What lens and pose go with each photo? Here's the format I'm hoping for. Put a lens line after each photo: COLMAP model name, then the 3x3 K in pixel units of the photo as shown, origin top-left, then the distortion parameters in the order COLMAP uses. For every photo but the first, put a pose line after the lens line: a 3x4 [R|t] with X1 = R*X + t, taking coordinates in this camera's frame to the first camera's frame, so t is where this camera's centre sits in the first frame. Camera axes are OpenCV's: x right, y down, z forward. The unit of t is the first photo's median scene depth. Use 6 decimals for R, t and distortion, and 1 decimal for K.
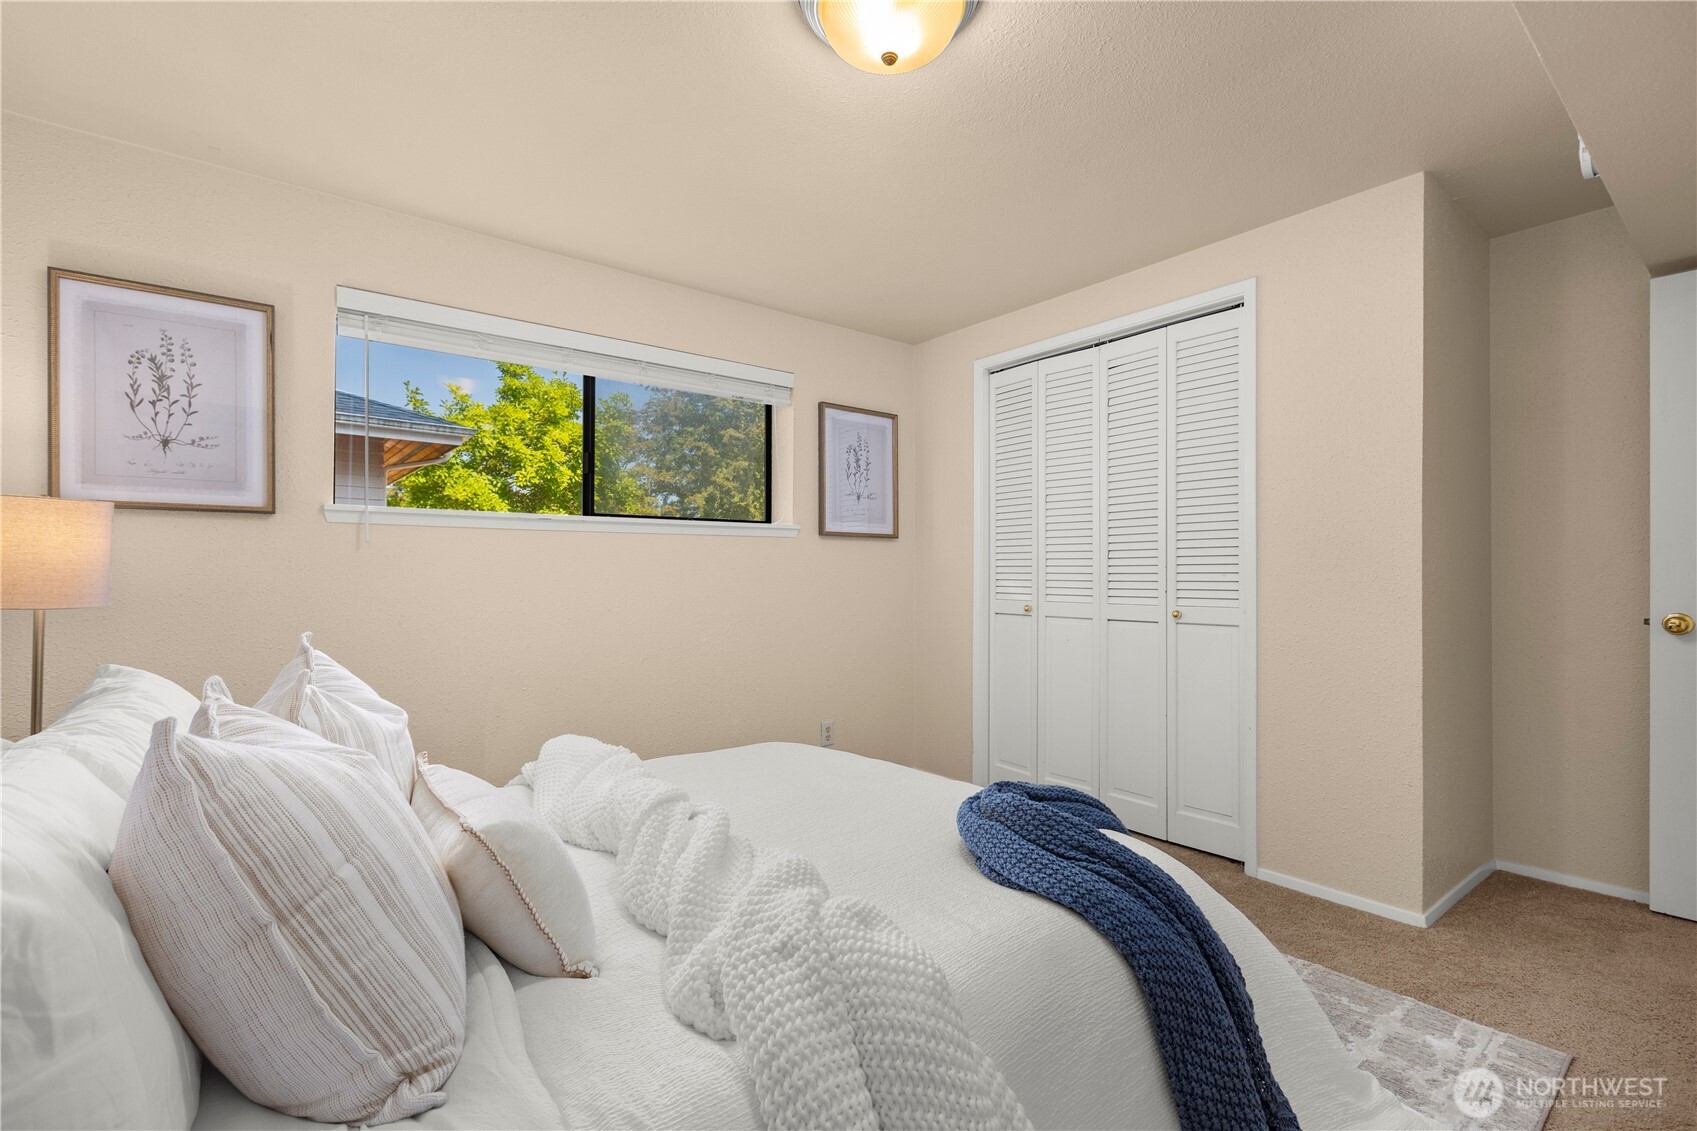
lens RADIAL K [[762.8, 0, 848.5], [0, 762.8, 565.5], [0, 0, 1]] dist [0.000471, 0.000075]
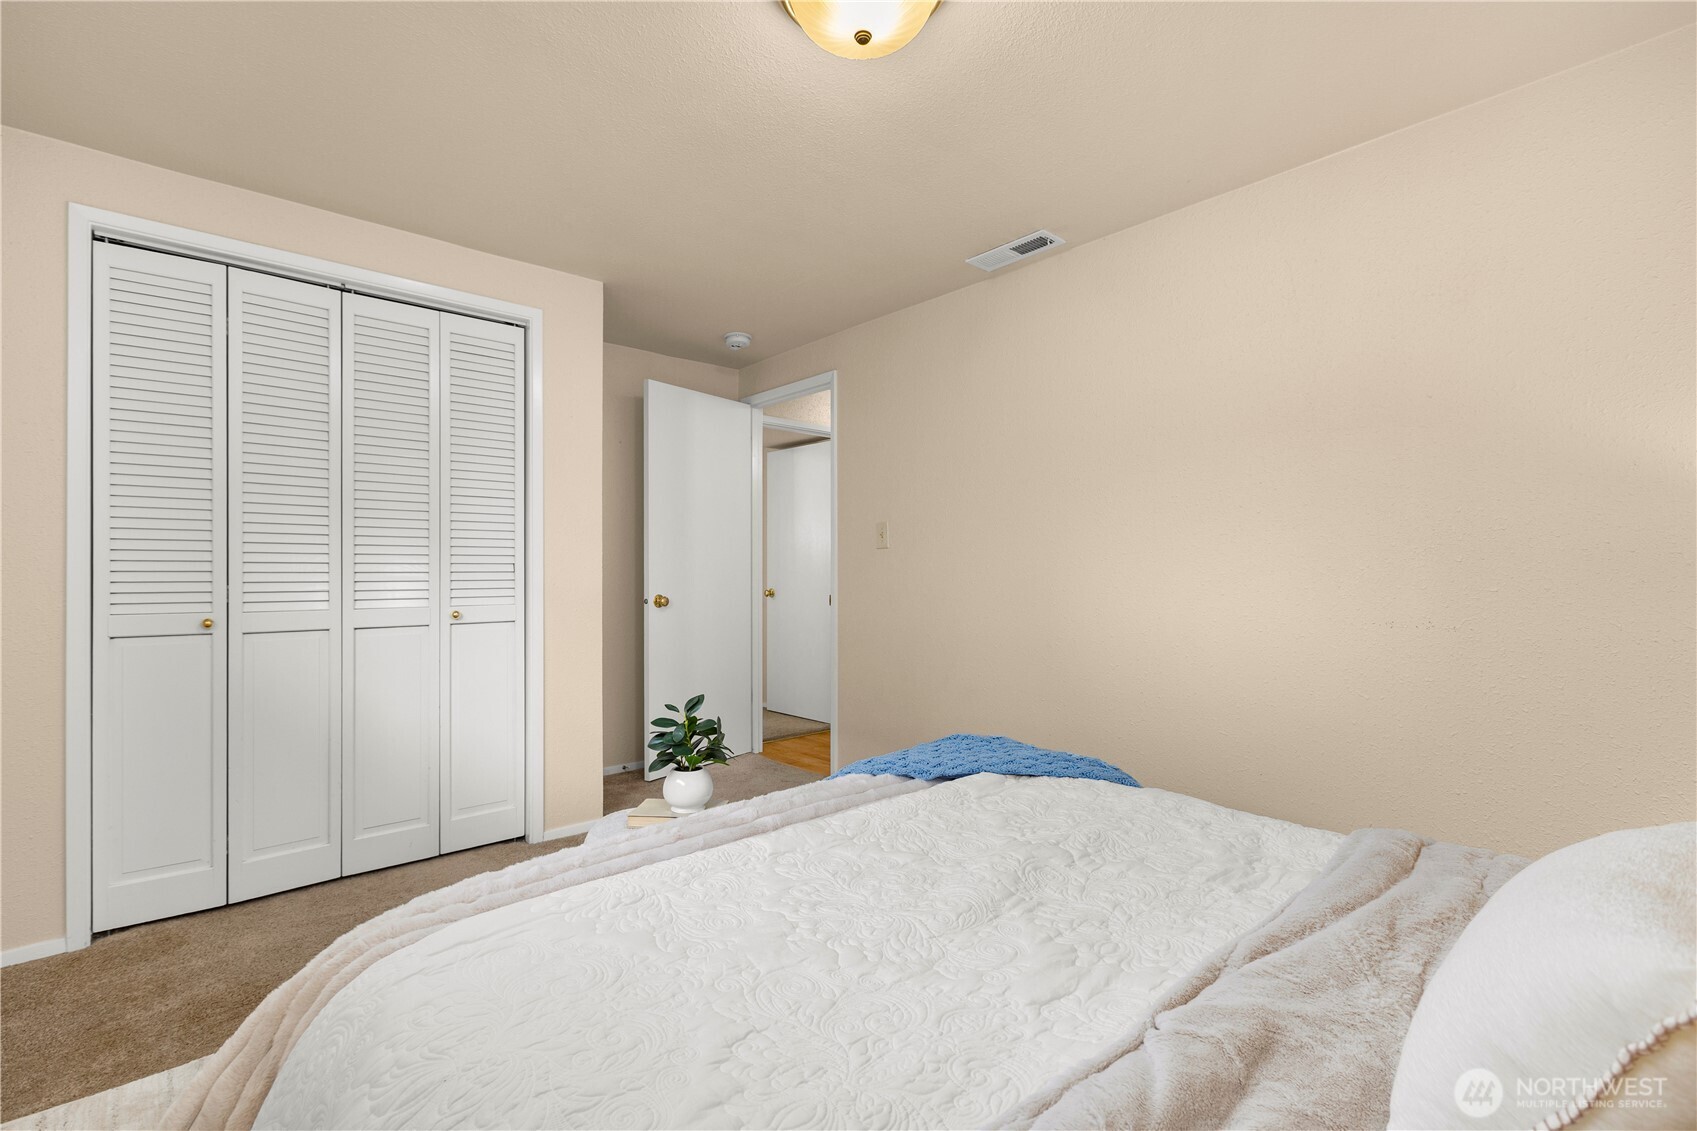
lens RADIAL K [[762.8, 0, 848.5], [0, 762.8, 565.5], [0, 0, 1]] dist [0.000471, 0.000075]
pose [[-0.066231, 0.008076, 0.997772, -0.566465], [-0.012404, 0.999883, -0.008916, 0.004225], [-0.997727, -0.012966, -0.066124, 0.566352]]
